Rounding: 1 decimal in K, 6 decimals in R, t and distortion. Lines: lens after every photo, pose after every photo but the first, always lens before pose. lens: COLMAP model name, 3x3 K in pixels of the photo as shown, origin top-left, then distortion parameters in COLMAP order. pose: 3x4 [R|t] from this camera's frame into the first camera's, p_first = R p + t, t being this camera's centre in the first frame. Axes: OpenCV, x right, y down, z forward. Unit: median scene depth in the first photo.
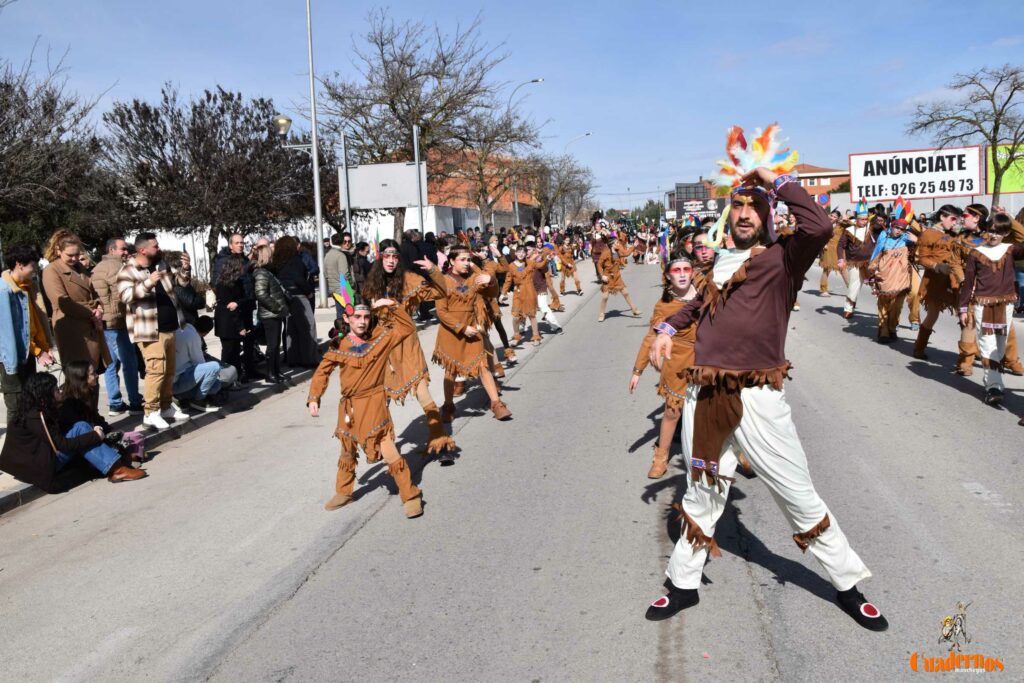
lens RADIAL K [[878.2, 0, 506.9], [0, 878.2, 337.6], [0, 0, 1]] dist [-0.149650, 0.163071]
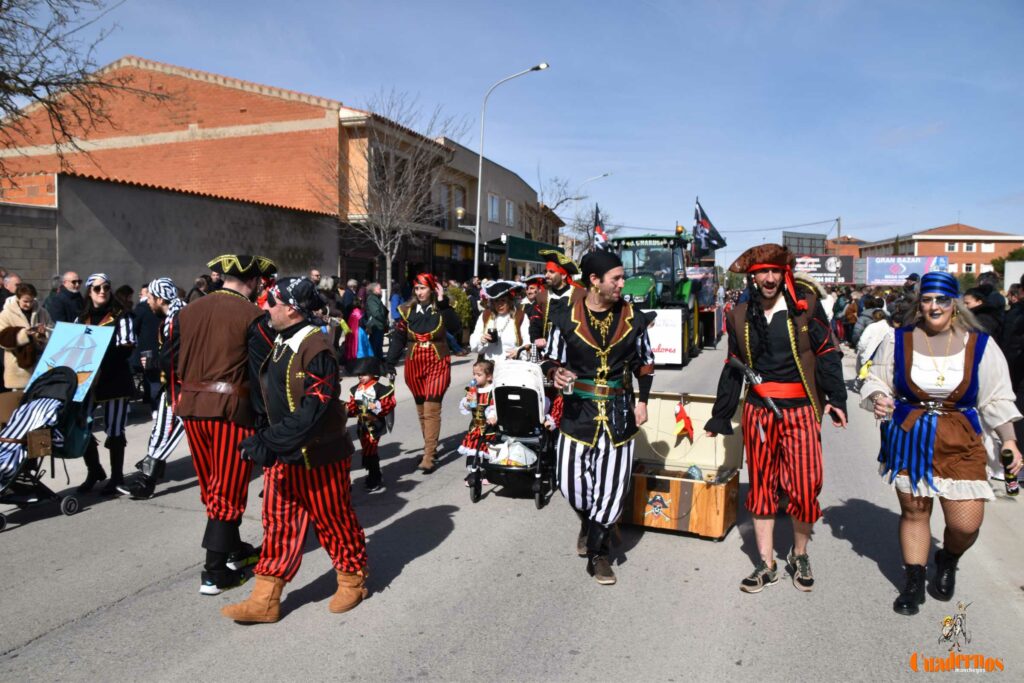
lens RADIAL K [[807.7, 0, 505.3], [0, 807.7, 337.7], [0, 0, 1]] dist [-0.172821, 0.133465]
pose [[0.983340, 0.081440, -0.162512, 0.394121], [-0.089269, 0.995144, -0.041458, -0.210193], [0.158347, 0.055274, 0.985835, 1.586720]]
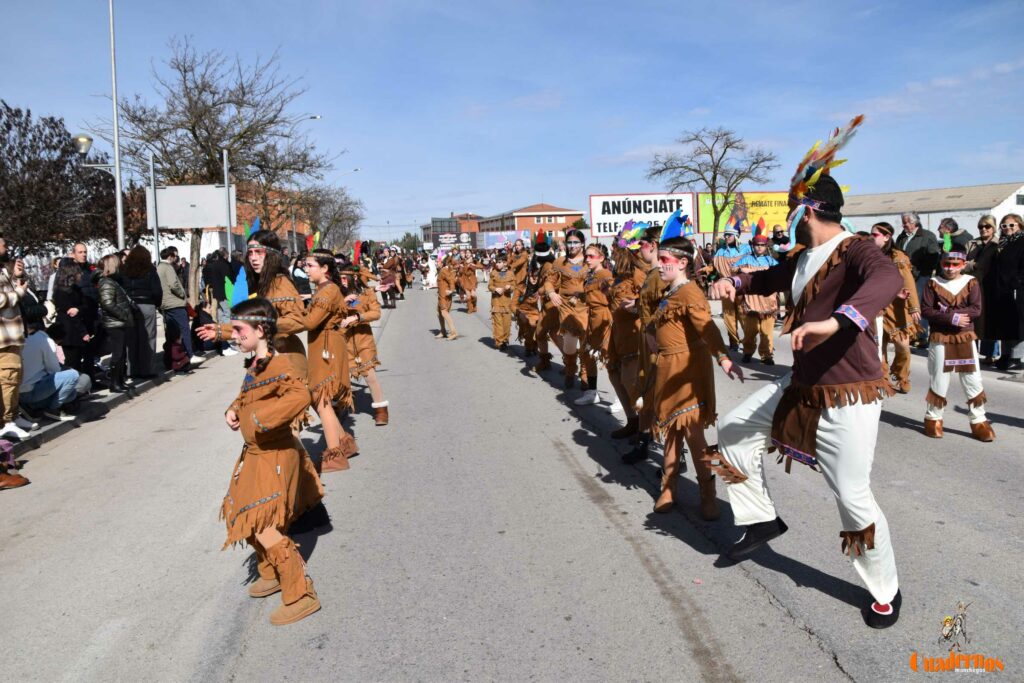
lens RADIAL K [[808.6, 0, 512.0], [0, 808.6, 341.5], [0, 0, 1]] dist [-0.171238, 0.126258]
pose [[0.956492, -0.008159, 0.291644, -0.032417], [0.014699, 0.999687, -0.020240, 0.006055], [-0.291387, 0.023646, 0.956313, 0.003338]]
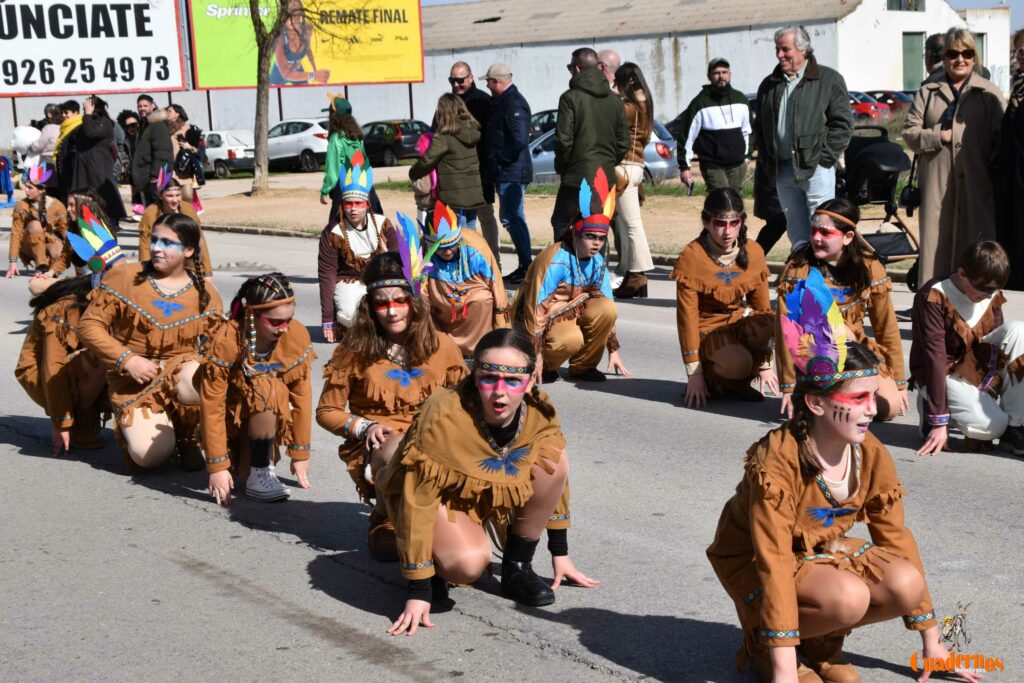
lens RADIAL K [[1988.5, 0, 493.0], [0, 1988.5, 323.5], [0, 0, 1]] dist [0.324146, 0.459030]
pose [[0.775138, -0.047347, 0.630015, -0.072600], [0.078791, 0.996647, -0.022041, 0.009065], [-0.626859, 0.066724, 0.776270, 0.001494]]
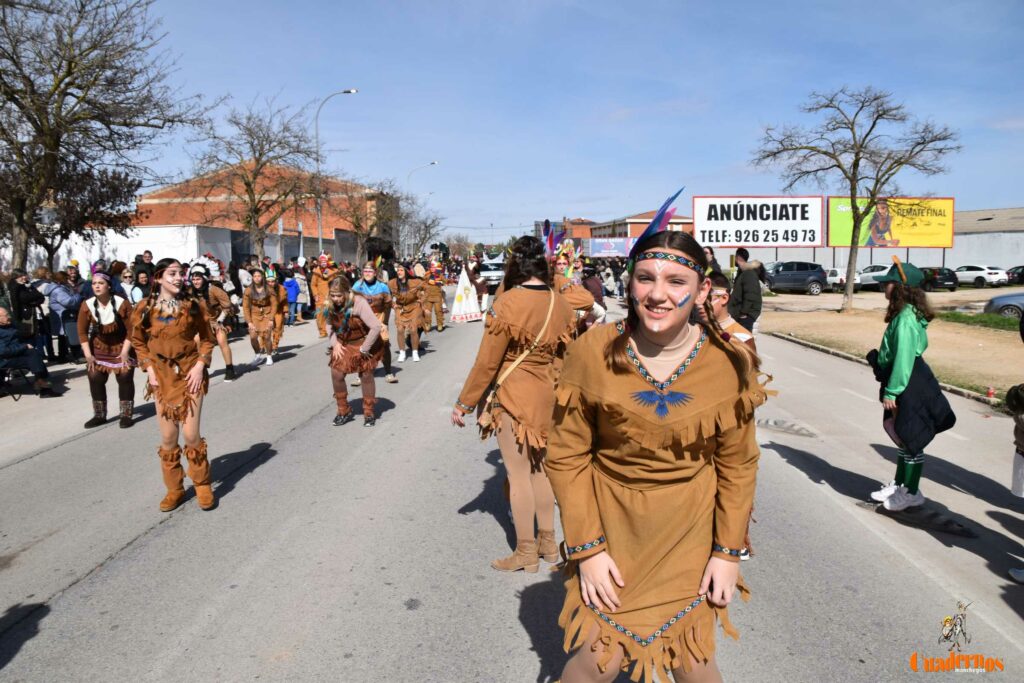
lens RADIAL K [[807.7, 0, 505.3], [0, 807.7, 337.7], [0, 0, 1]] dist [-0.172821, 0.133465]
pose [[0.989153, 0.039770, 0.141403, 0.141720], [-0.035868, 0.998905, -0.030039, -0.045176], [-0.142443, 0.024641, 0.989496, 0.304920]]
